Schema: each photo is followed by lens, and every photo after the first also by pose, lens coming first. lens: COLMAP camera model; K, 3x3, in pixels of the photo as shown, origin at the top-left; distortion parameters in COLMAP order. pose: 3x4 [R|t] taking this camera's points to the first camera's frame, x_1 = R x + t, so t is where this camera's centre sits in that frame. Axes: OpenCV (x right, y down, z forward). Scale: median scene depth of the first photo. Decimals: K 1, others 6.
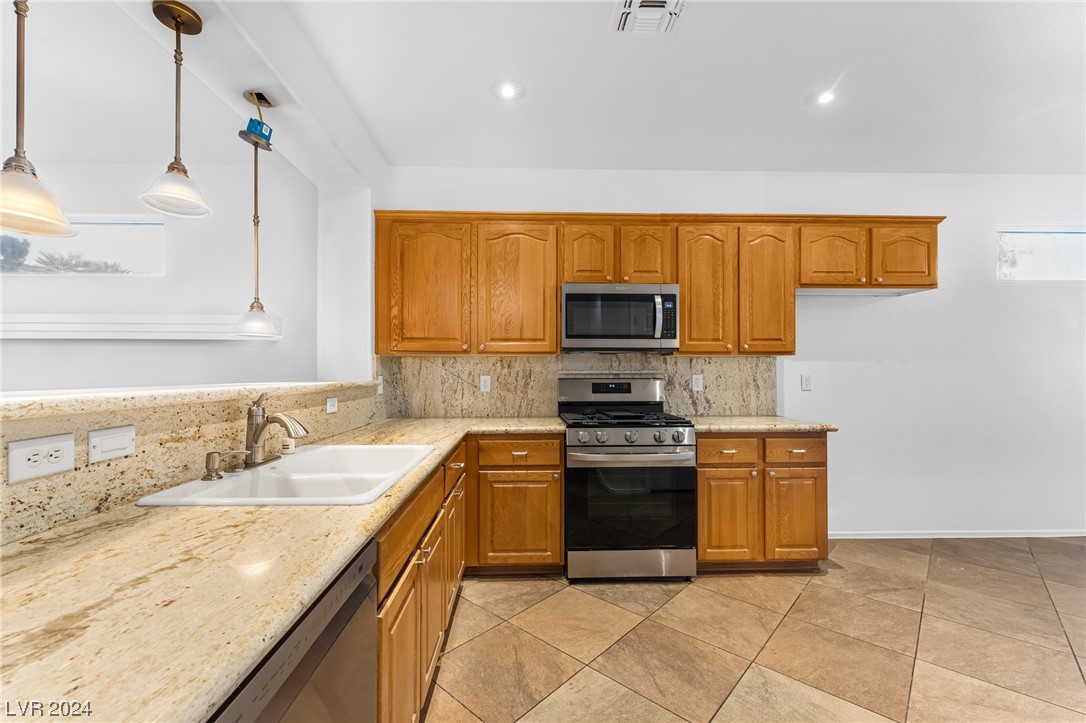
lens RADIAL K [[443.2, 0, 544.3], [0, 443.2, 366.2], [0, 0, 1]] dist [0.000738, 0.000033]
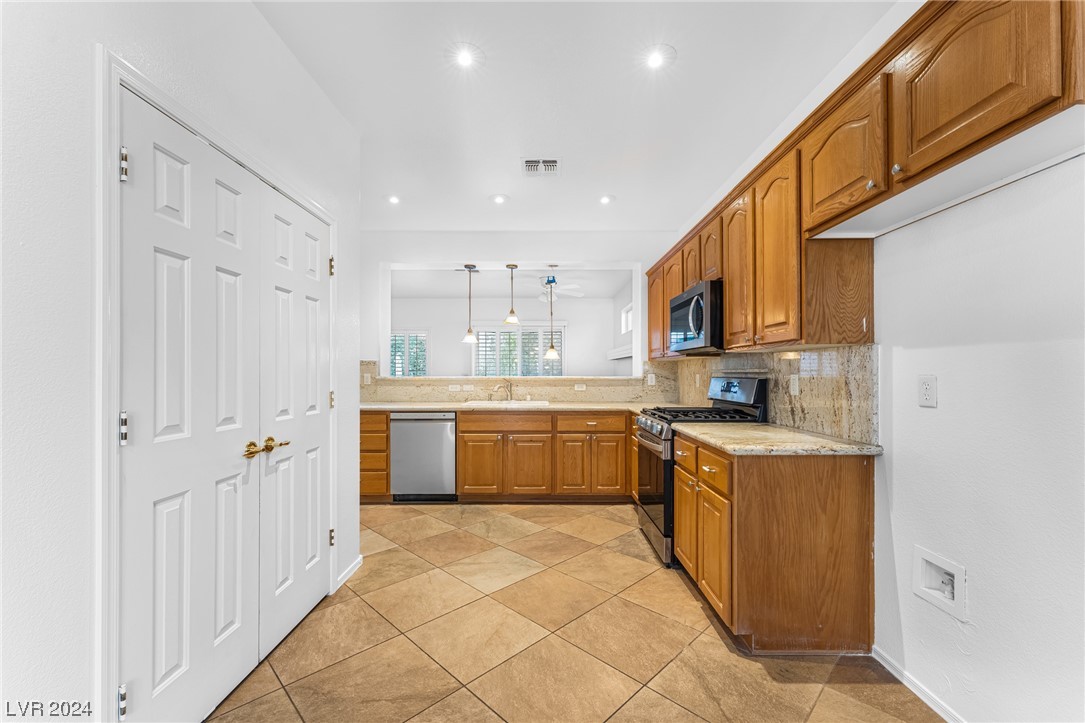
lens RADIAL K [[442.8, 0, 543.8], [0, 442.8, 366.2], [0, 0, 1]] dist [0.000738, 0.000033]
pose [[-0.025568, -0.014745, -0.999564, 1.384028], [0.012492, 0.999808, -0.015068, 0.013766], [0.999595, -0.012872, -0.025378, 0.725610]]
